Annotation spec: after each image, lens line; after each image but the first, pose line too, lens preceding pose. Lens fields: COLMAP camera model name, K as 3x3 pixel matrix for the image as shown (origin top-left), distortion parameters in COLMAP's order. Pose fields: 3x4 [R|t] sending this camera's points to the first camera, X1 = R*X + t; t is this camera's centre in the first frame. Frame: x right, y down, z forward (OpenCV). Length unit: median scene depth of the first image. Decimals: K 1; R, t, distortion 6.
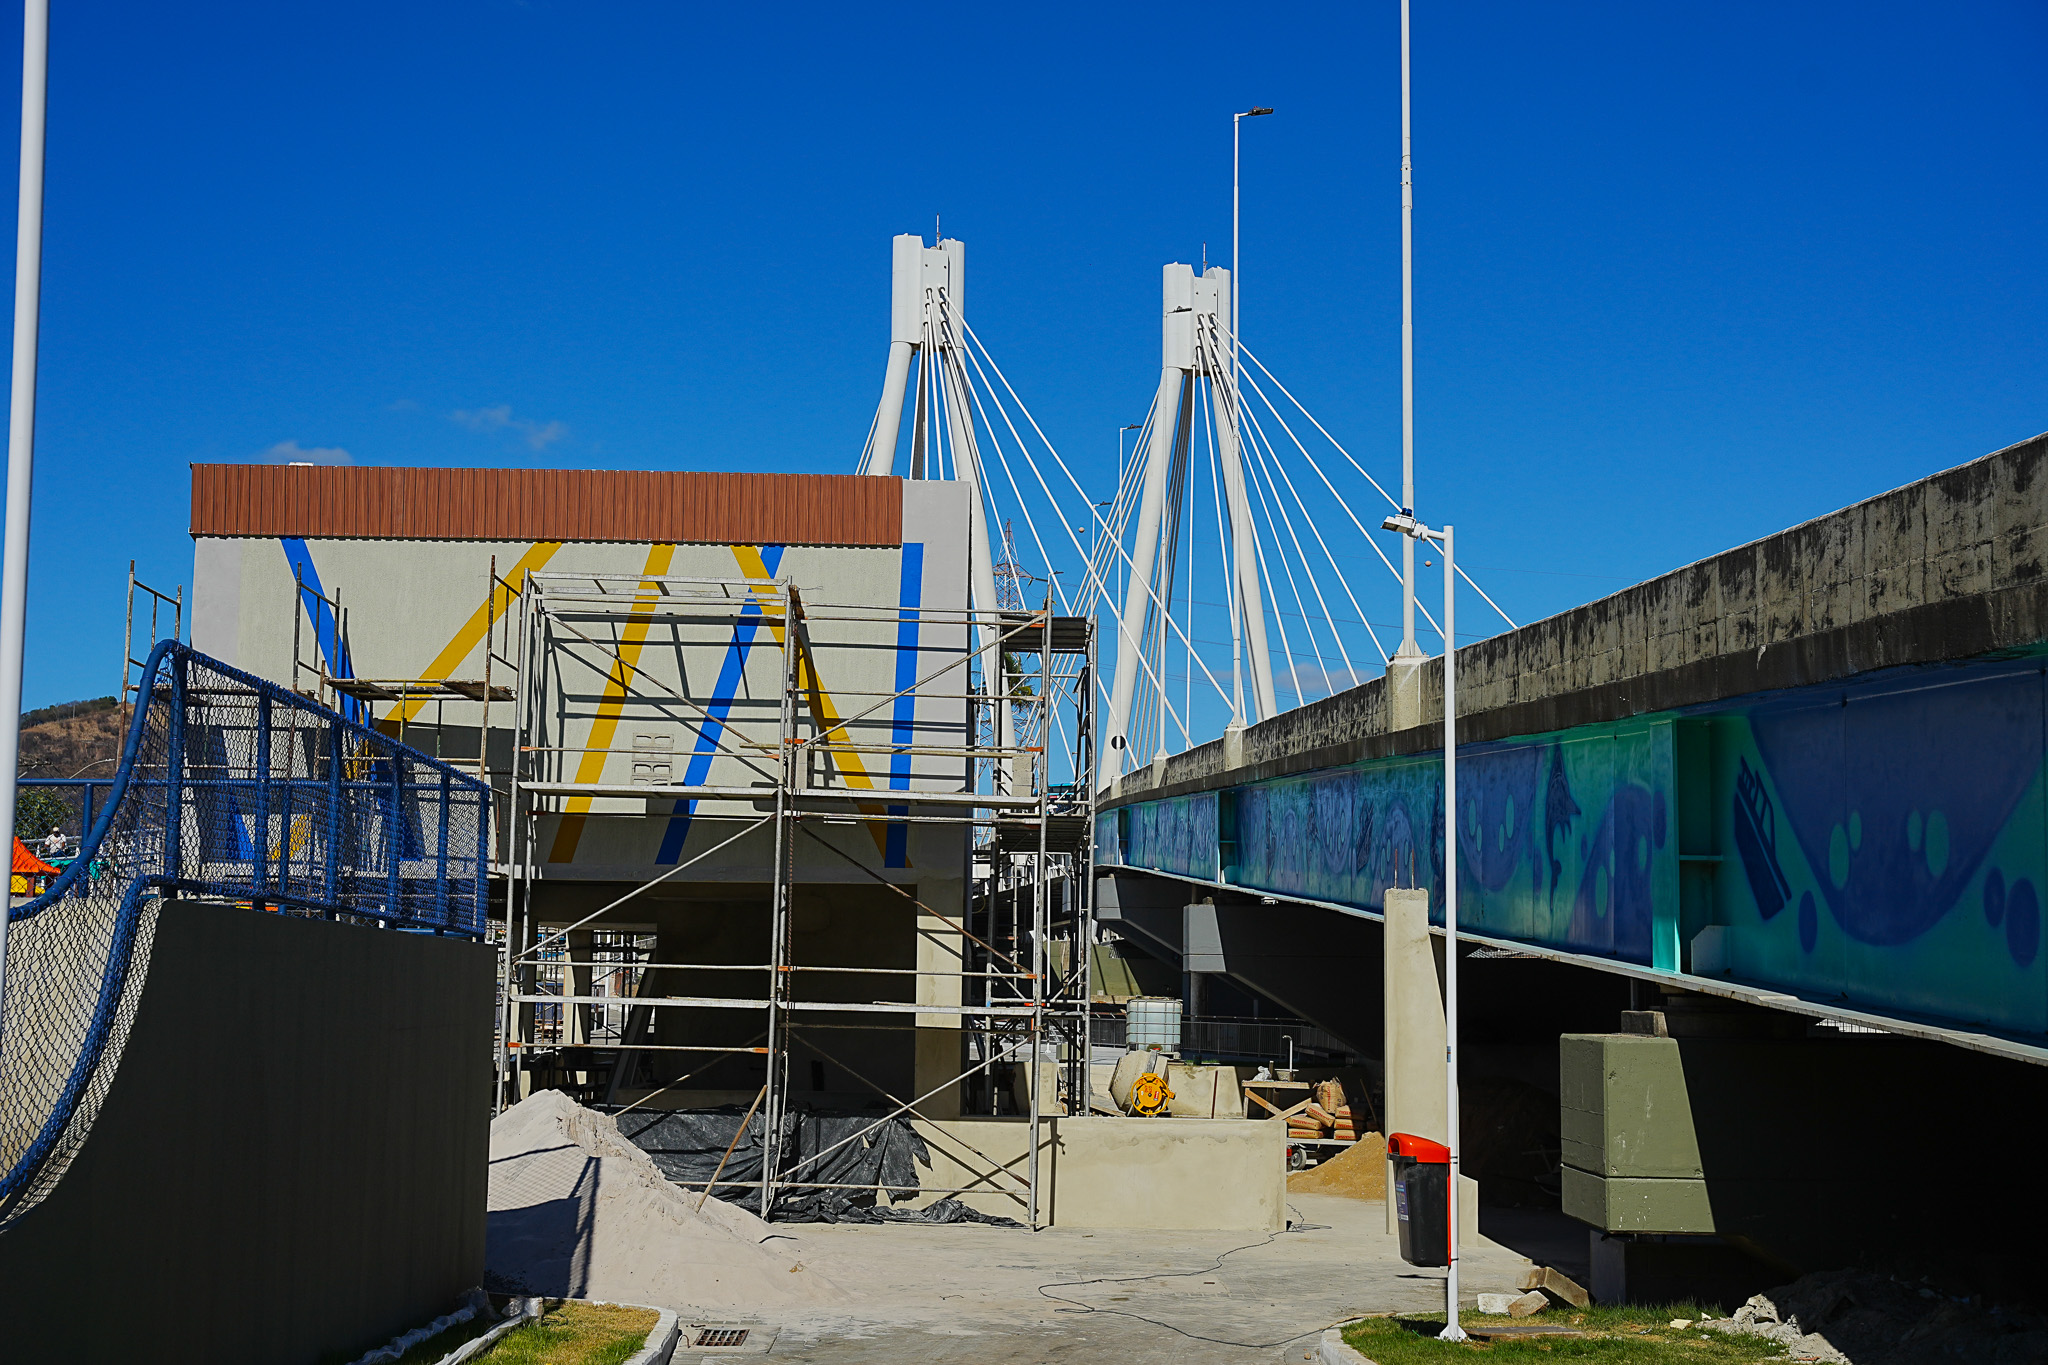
lens RADIAL K [[2832.1, 0, 1024.0], [0, 2832.1, 682.5], [0, 0, 1]] dist [0.107422, 0.000370]
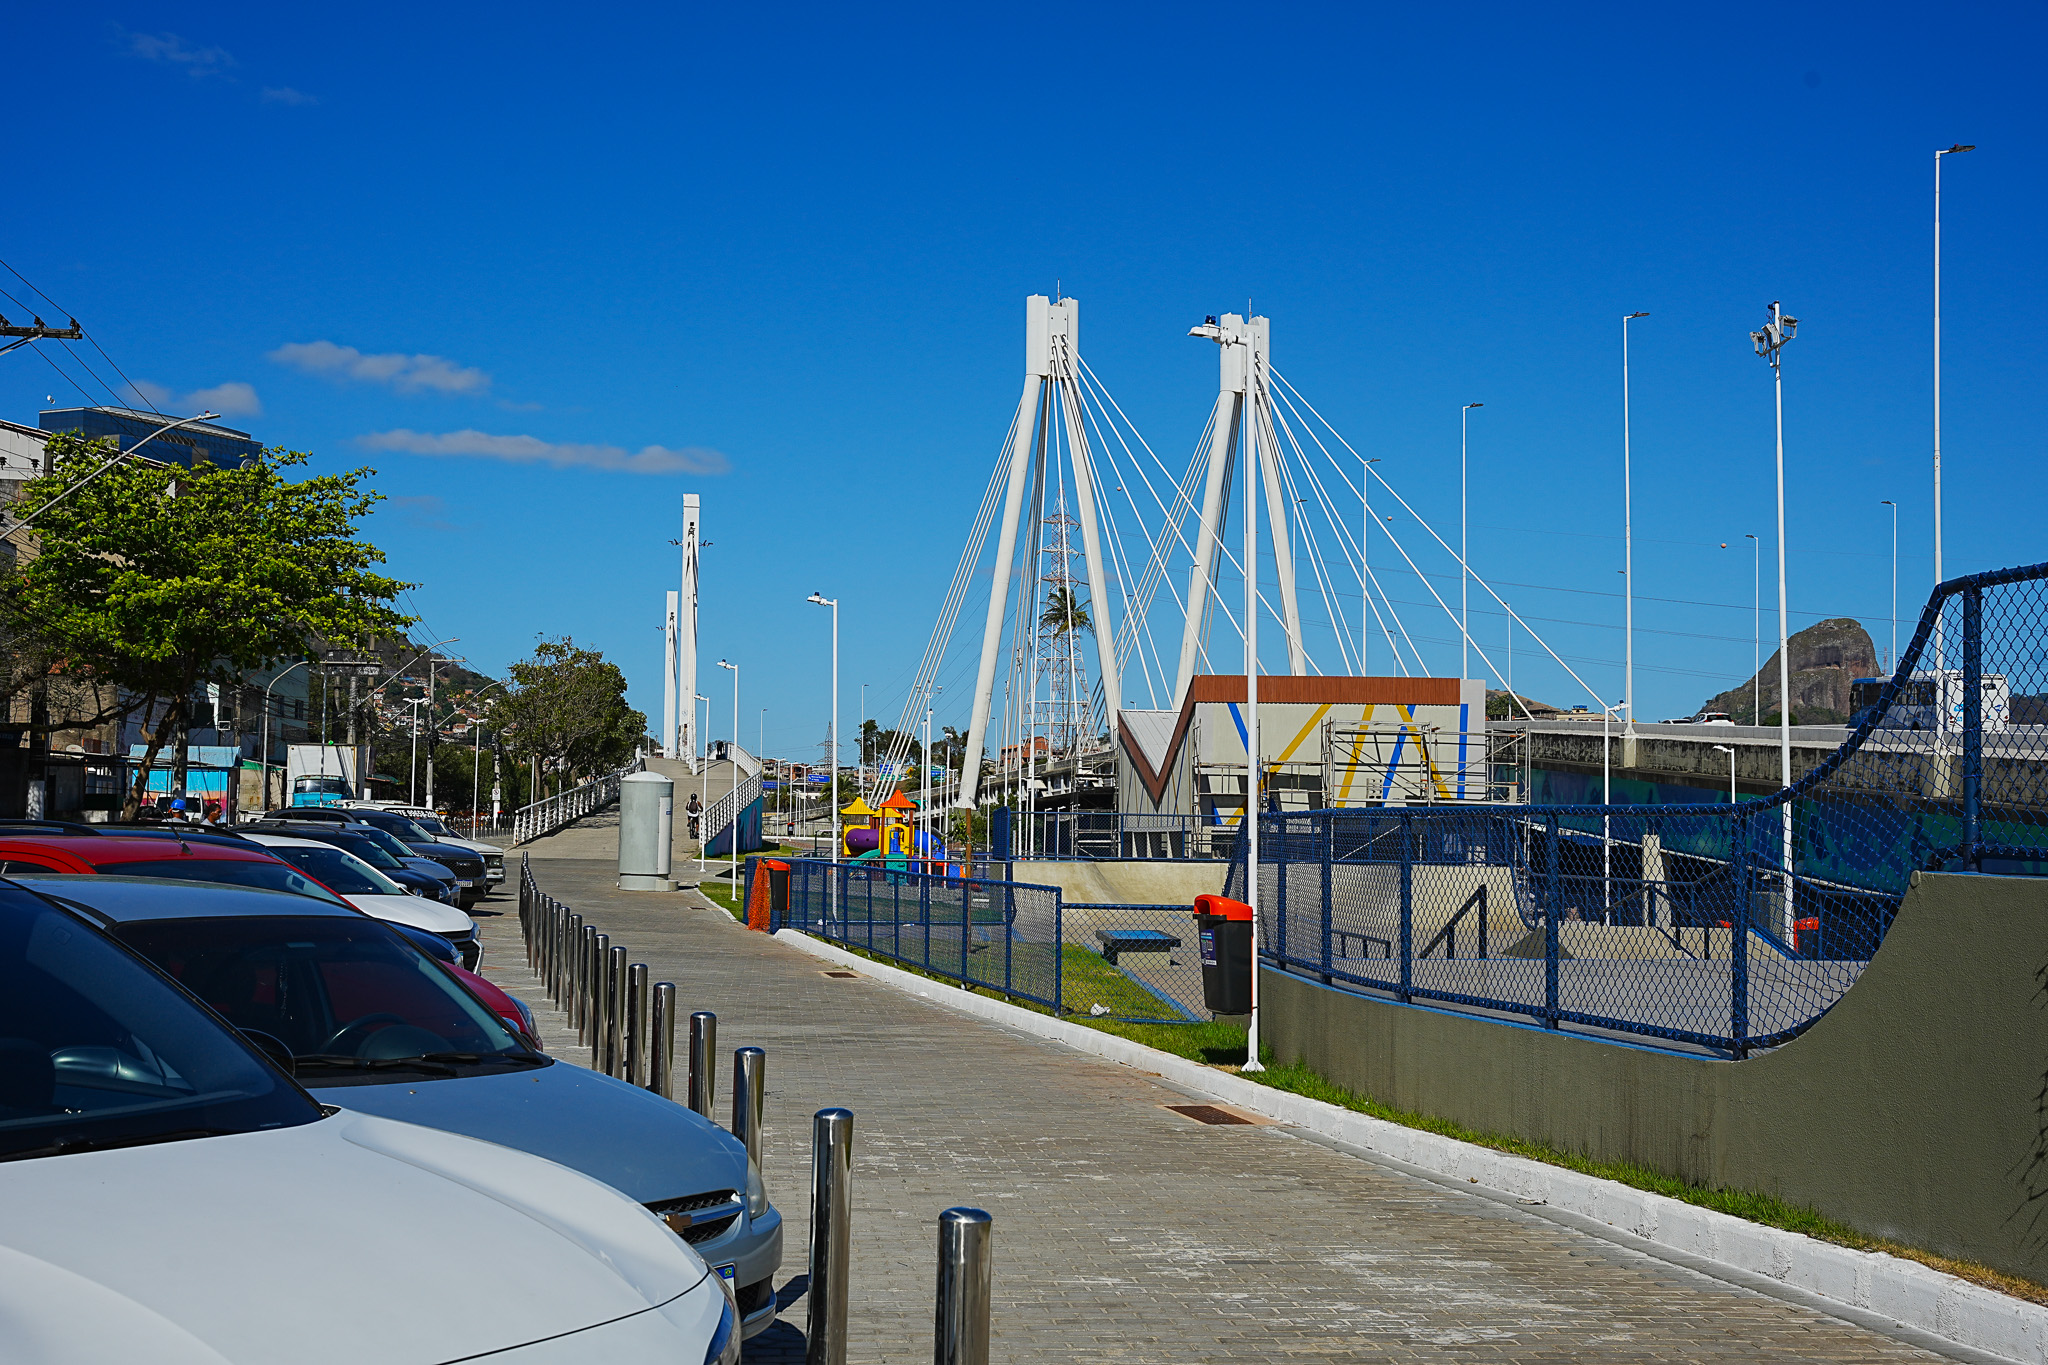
lens RADIAL K [[2407.4, 0, 1022.4], [0, 2407.4, 709.2], [0, 0, 1]] dist [-0.001411, 0.221230]
pose [[0.999856, -0.001366, 0.016939, -0.489202], [0.000404, 0.998393, 0.056664, -0.171858], [-0.016989, -0.056649, 0.998250, -1.226292]]
